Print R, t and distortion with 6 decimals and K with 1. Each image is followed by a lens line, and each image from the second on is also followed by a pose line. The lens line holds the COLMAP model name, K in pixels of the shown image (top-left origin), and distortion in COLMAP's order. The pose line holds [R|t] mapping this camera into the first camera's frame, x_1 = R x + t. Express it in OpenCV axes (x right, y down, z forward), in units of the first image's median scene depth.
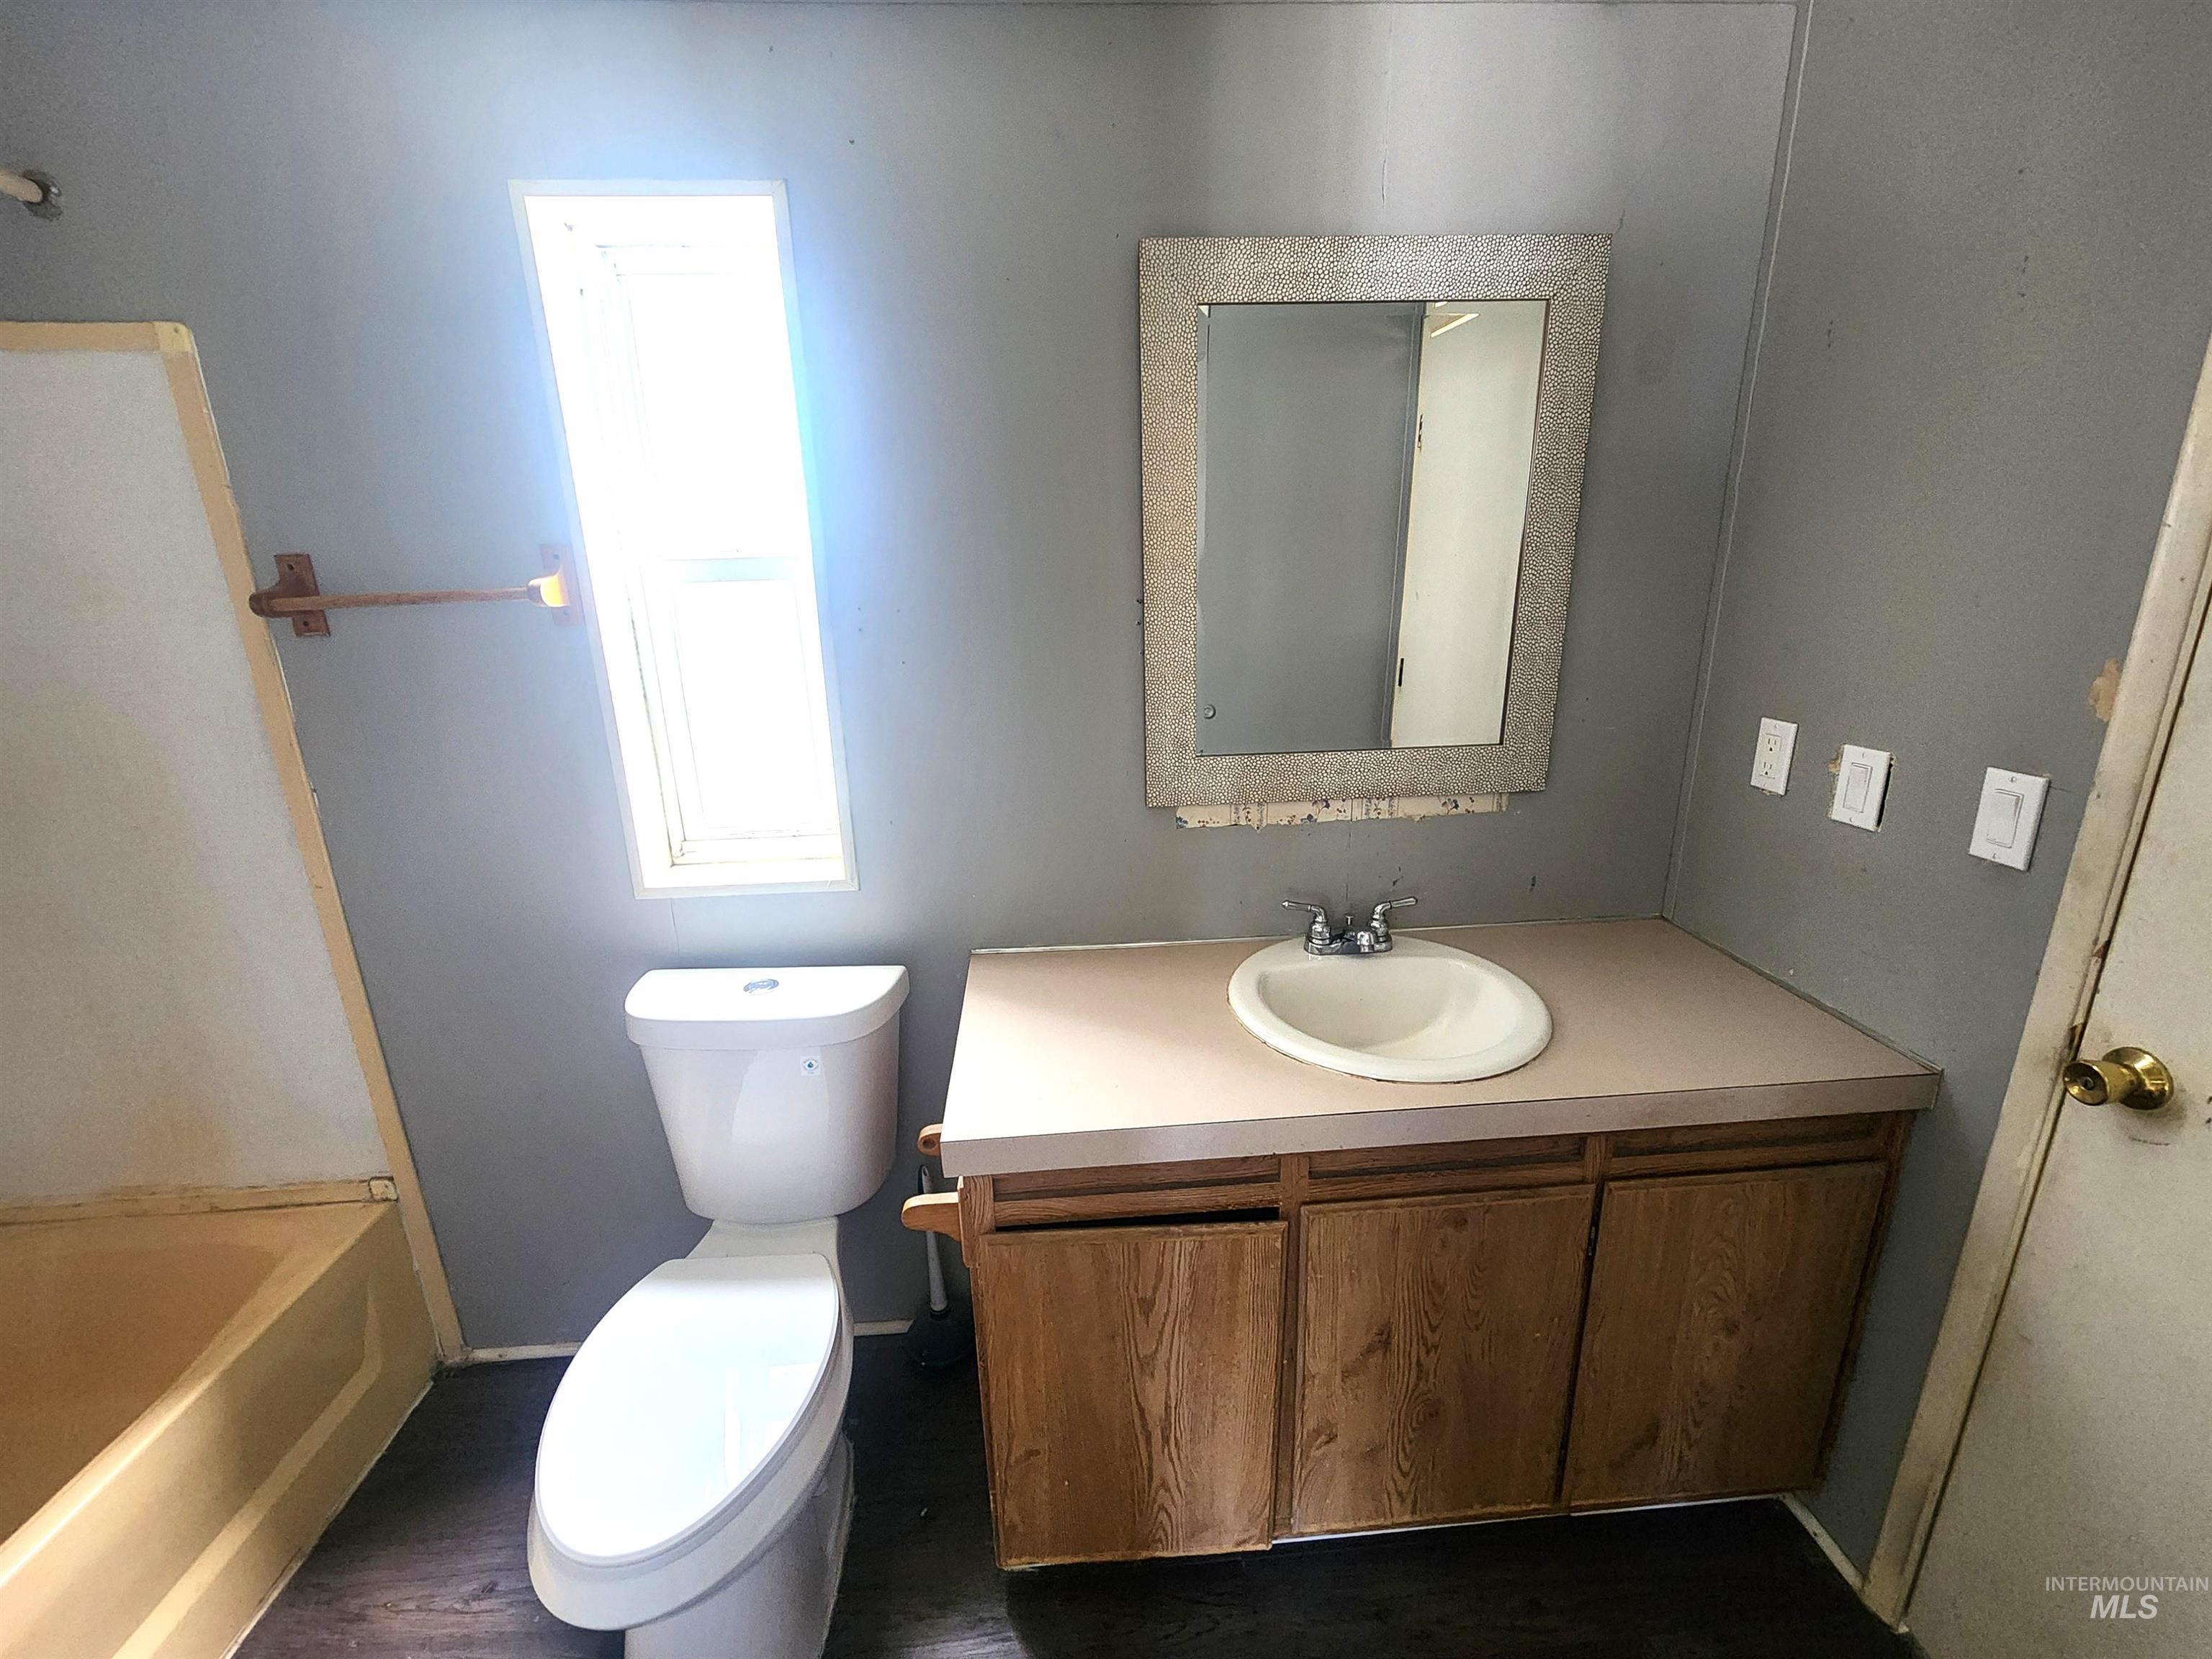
lens RADIAL K [[909.8, 0, 1102.0], [0, 909.8, 809.7], [0, 0, 1]] dist [0.004282, -0.000890]
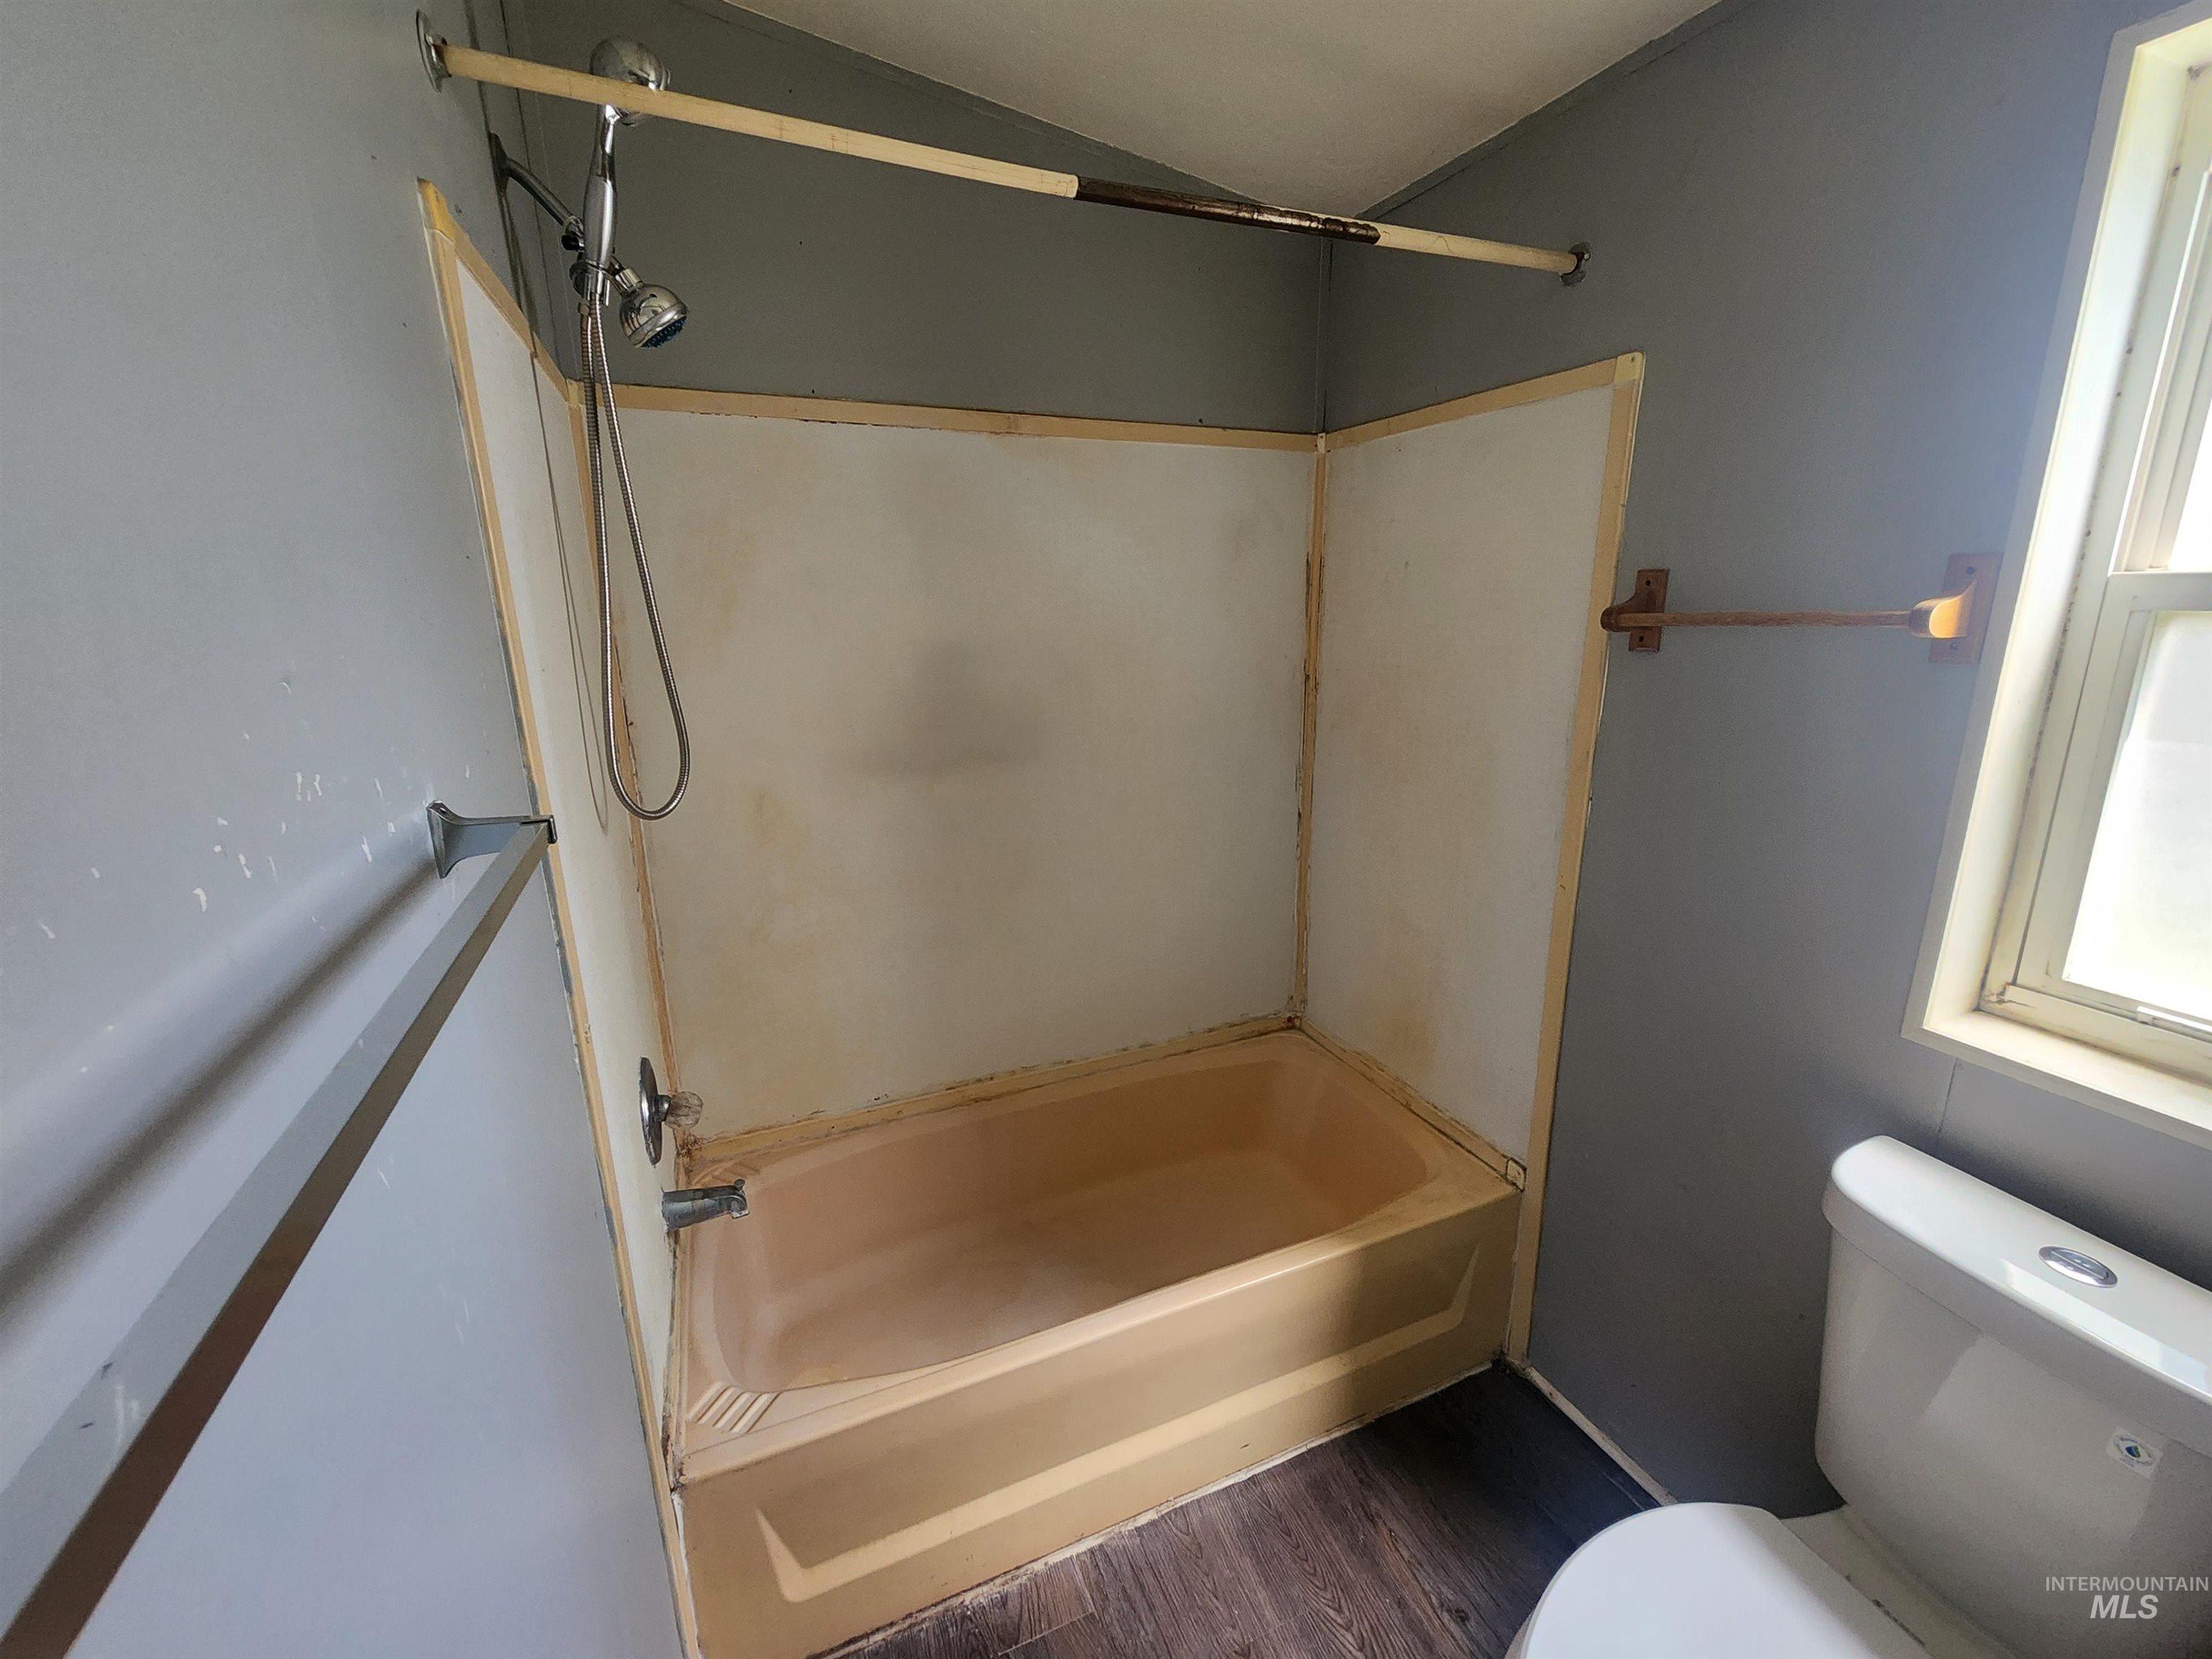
lens RADIAL K [[909.8, 0, 1112.1], [0, 909.8, 817.7], [0, 0, 1]] dist [0.004282, -0.000890]
pose [[0.339642, 0.243678, -0.908441, -0.114745], [-0.257052, 0.953134, 0.159561, -0.027658], [0.904747, 0.179323, 0.386362, 0.124818]]
